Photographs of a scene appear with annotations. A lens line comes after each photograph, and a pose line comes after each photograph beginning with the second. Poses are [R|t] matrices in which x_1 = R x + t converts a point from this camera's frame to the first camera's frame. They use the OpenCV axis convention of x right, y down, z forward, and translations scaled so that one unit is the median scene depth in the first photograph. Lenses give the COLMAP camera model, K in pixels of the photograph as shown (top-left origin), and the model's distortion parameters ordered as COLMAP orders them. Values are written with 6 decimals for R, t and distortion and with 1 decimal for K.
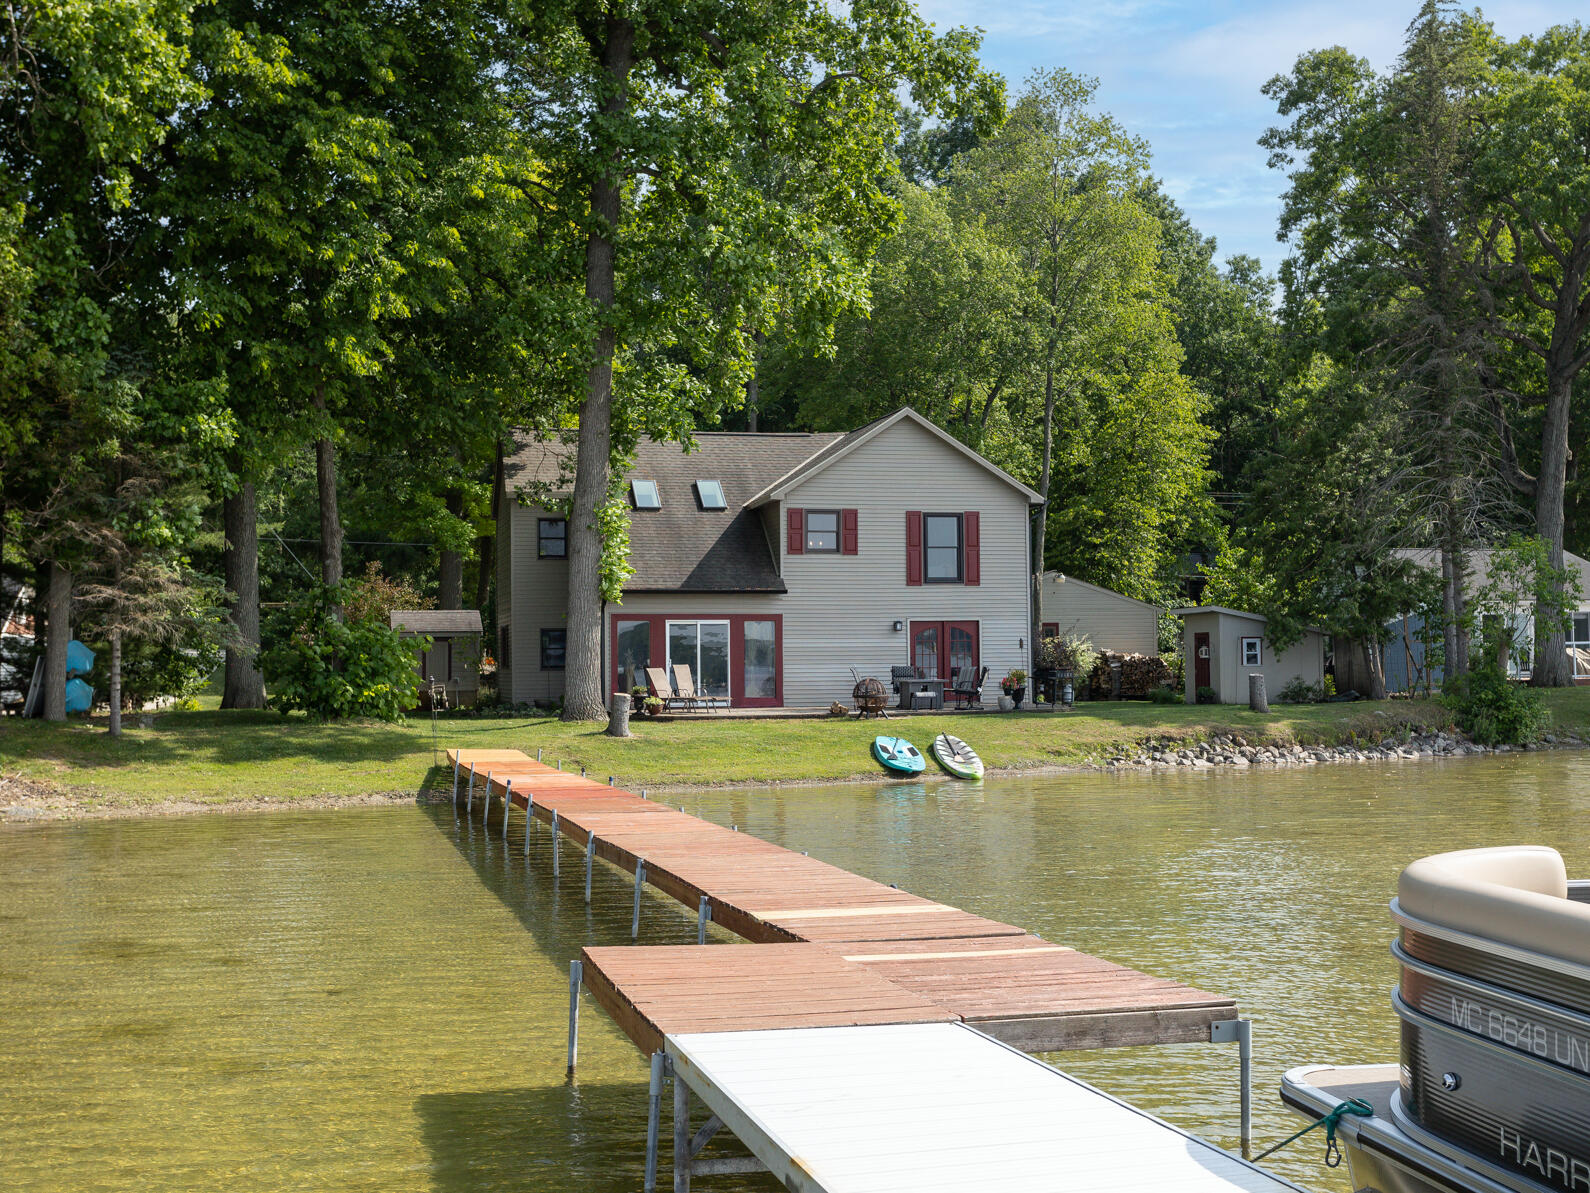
lens RADIAL K [[1959.4, 0, 788.0], [0, 1959.4, 597.3], [0, 0, 1]] dist [0.001164, 0.040450]
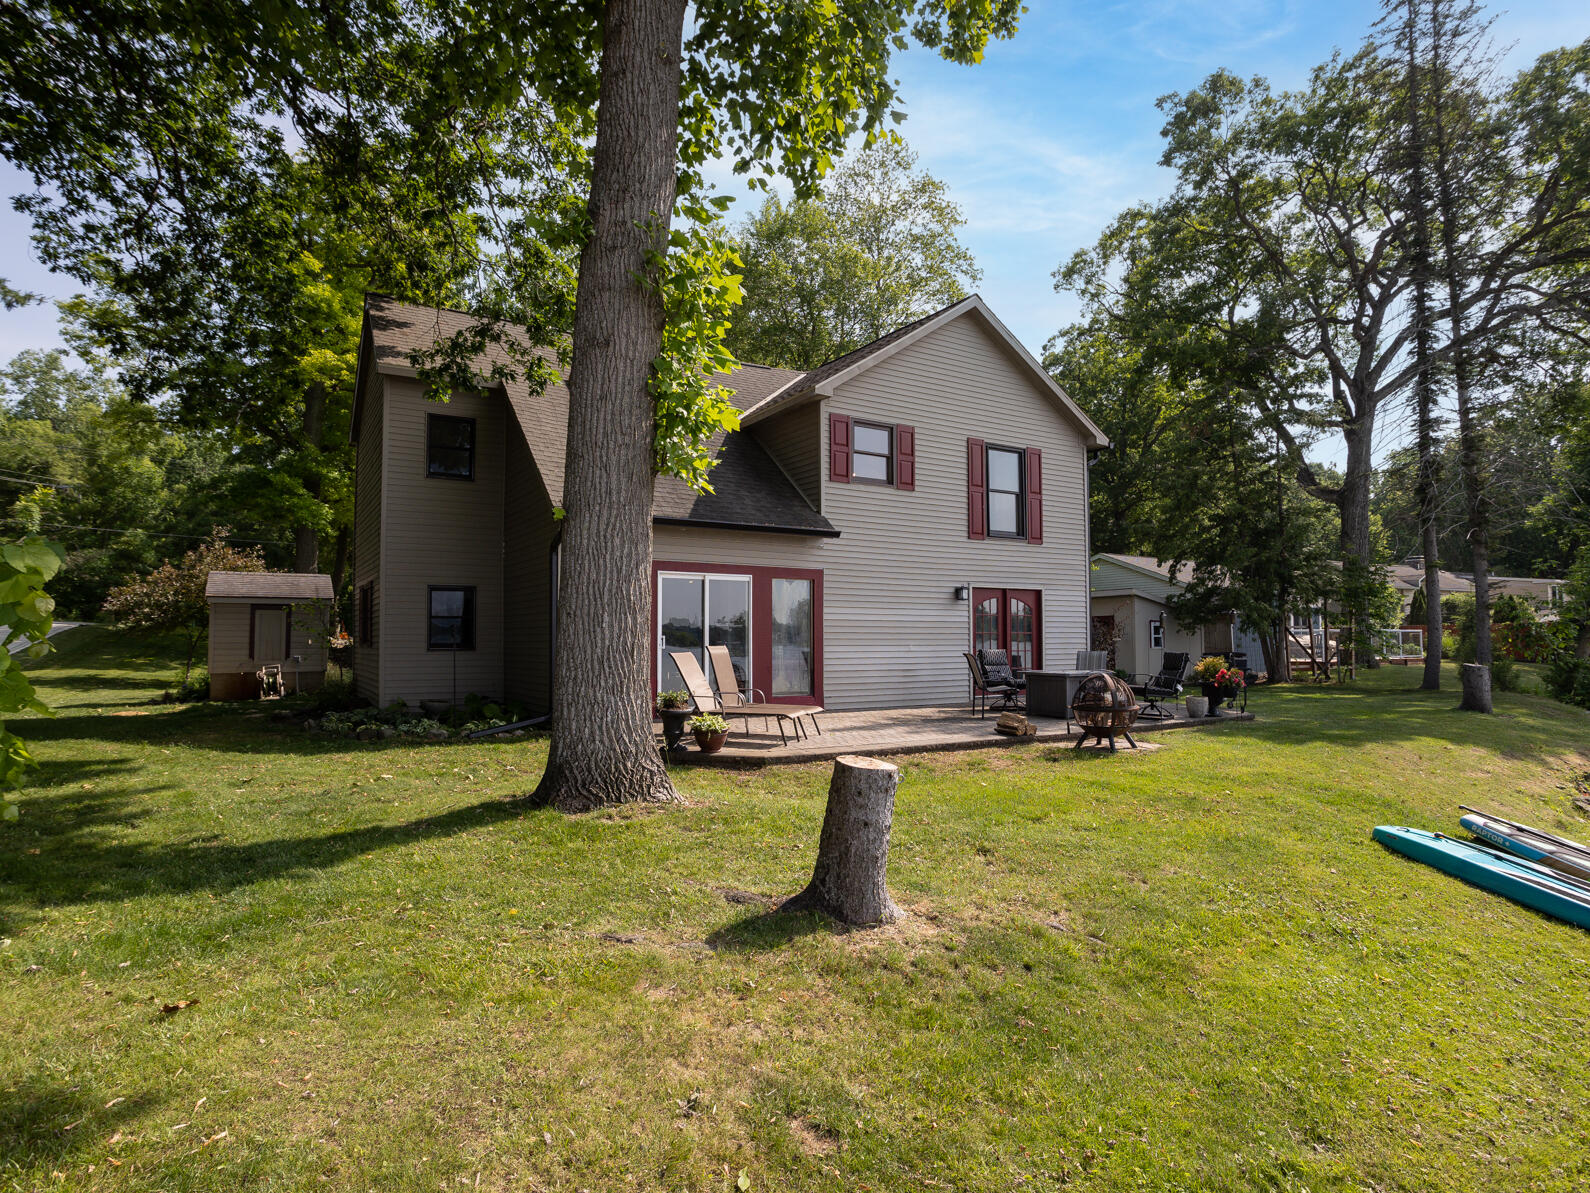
lens RADIAL K [[847.6, 0, 754.5], [0, 847.6, 605.5], [0, 0, 1]] dist [-0.050672, 0.033502]
pose [[0.955002, 0.022000, 0.295782, -0.109702], [-0.019807, 0.999750, -0.010408, 0.024098], [-0.295937, 0.004081, 0.955199, 0.732285]]
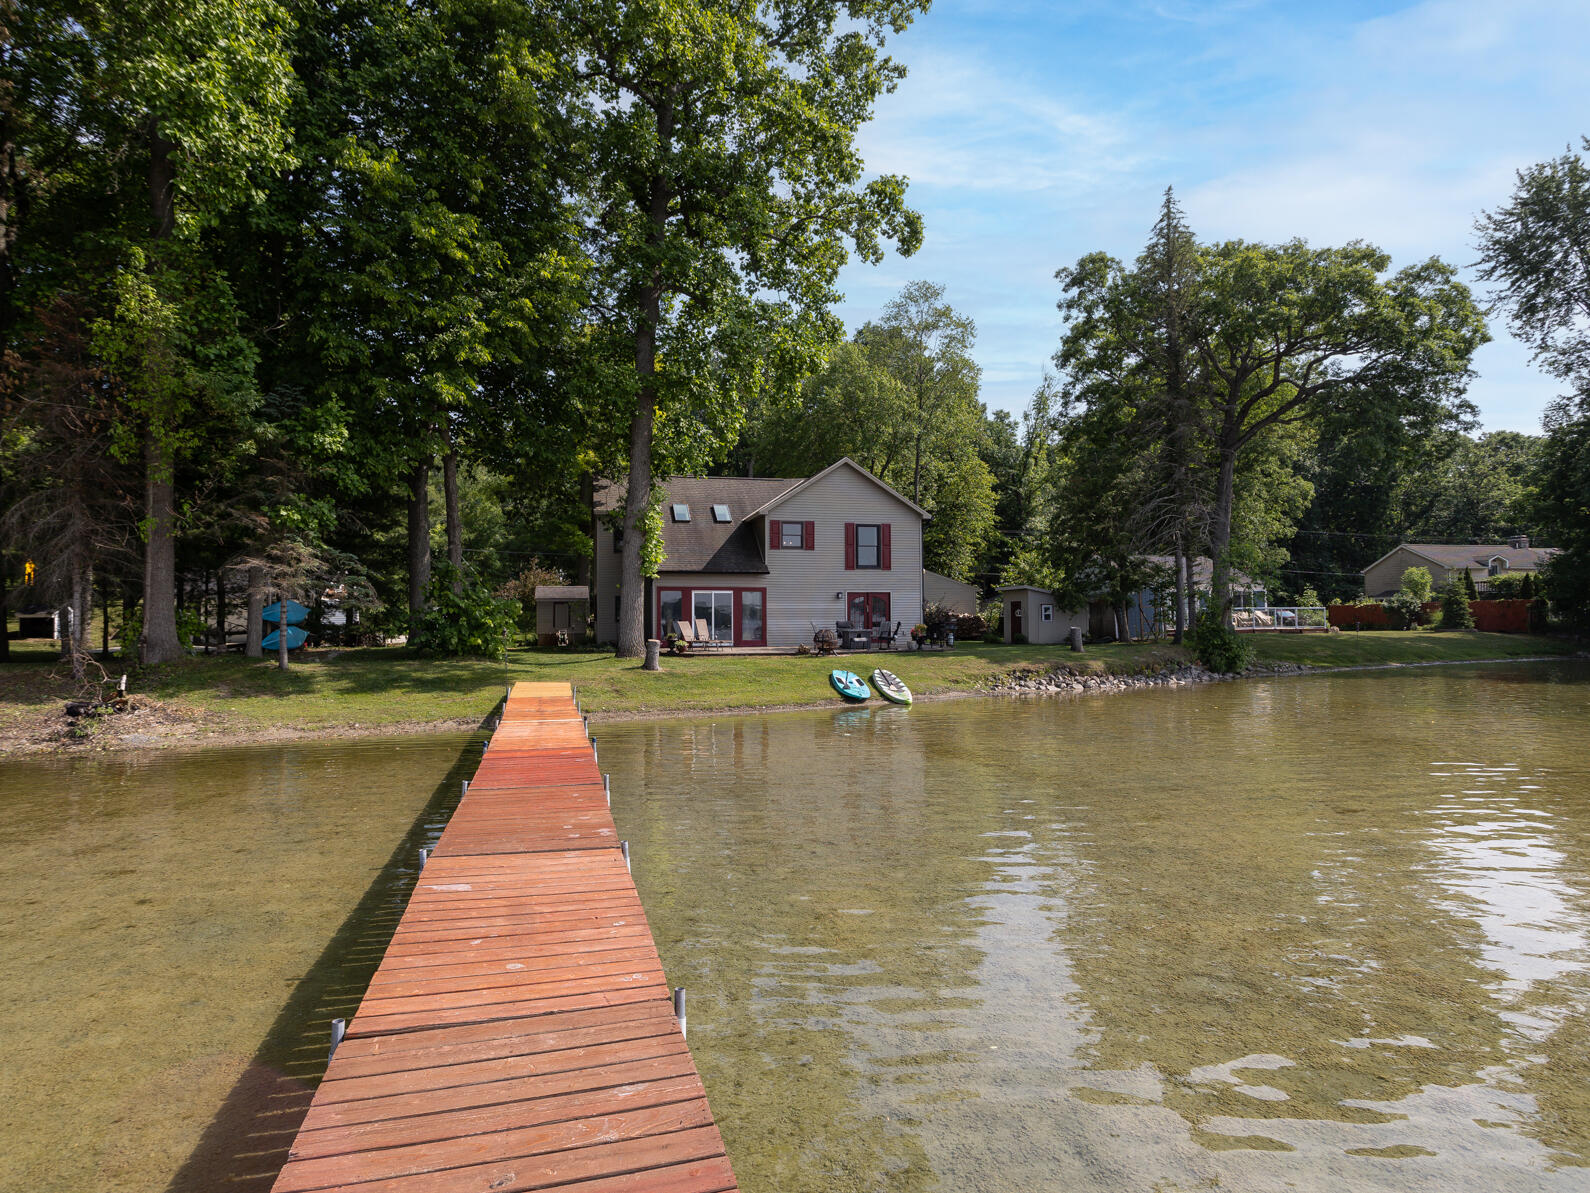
lens RADIAL K [[847.6, 0, 754.5], [0, 847.6, 605.5], [0, 0, 1]] dist [-0.050672, 0.033502]
pose [[0.999897, 0.004559, -0.013634, -0.003112], [-0.004298, 0.999808, 0.019124, 0.010113], [0.013718, -0.019063, 0.999724, 0.320129]]
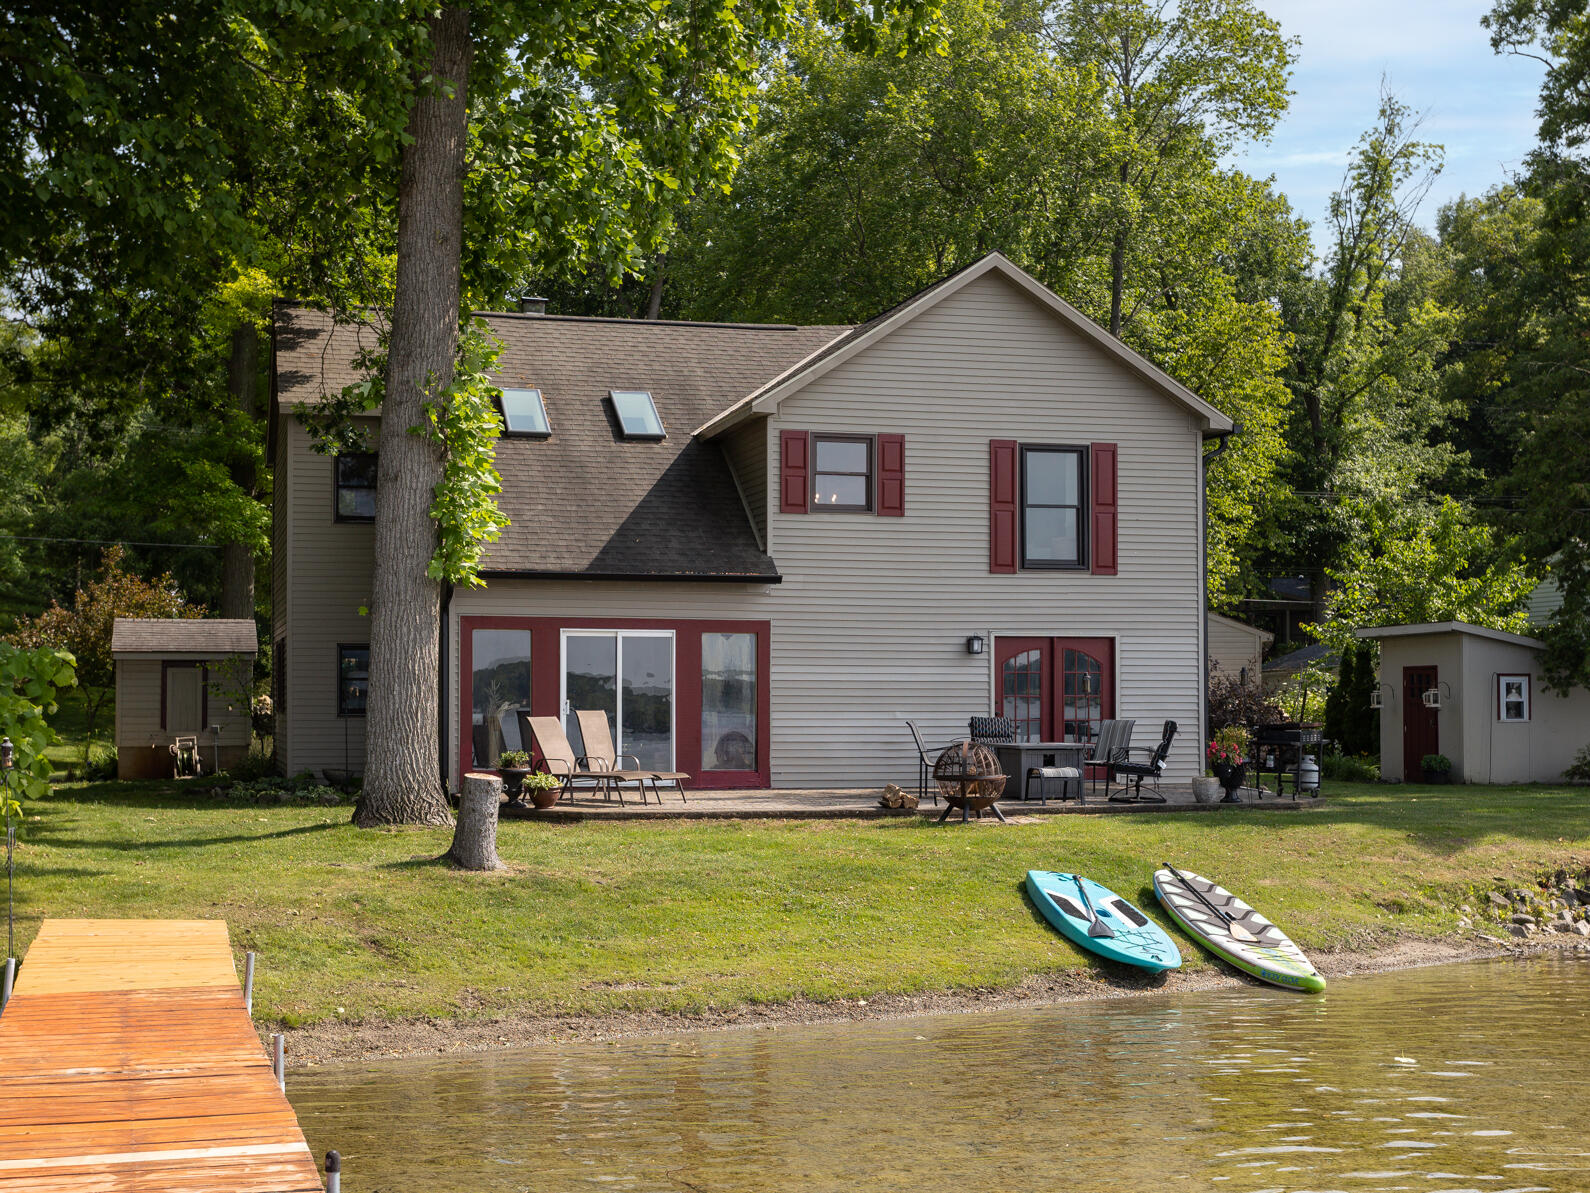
lens RADIAL K [[1911.6, 0, 605.5], [0, 1911.6, 673.7], [0, 0, 1]] dist [0.007564, 0.046006]
pose [[0.999819, 0.010612, -0.015798, -0.040604], [-0.010333, 0.999791, 0.017625, 0.014428], [0.015982, -0.017459, 0.999720, 0.458273]]
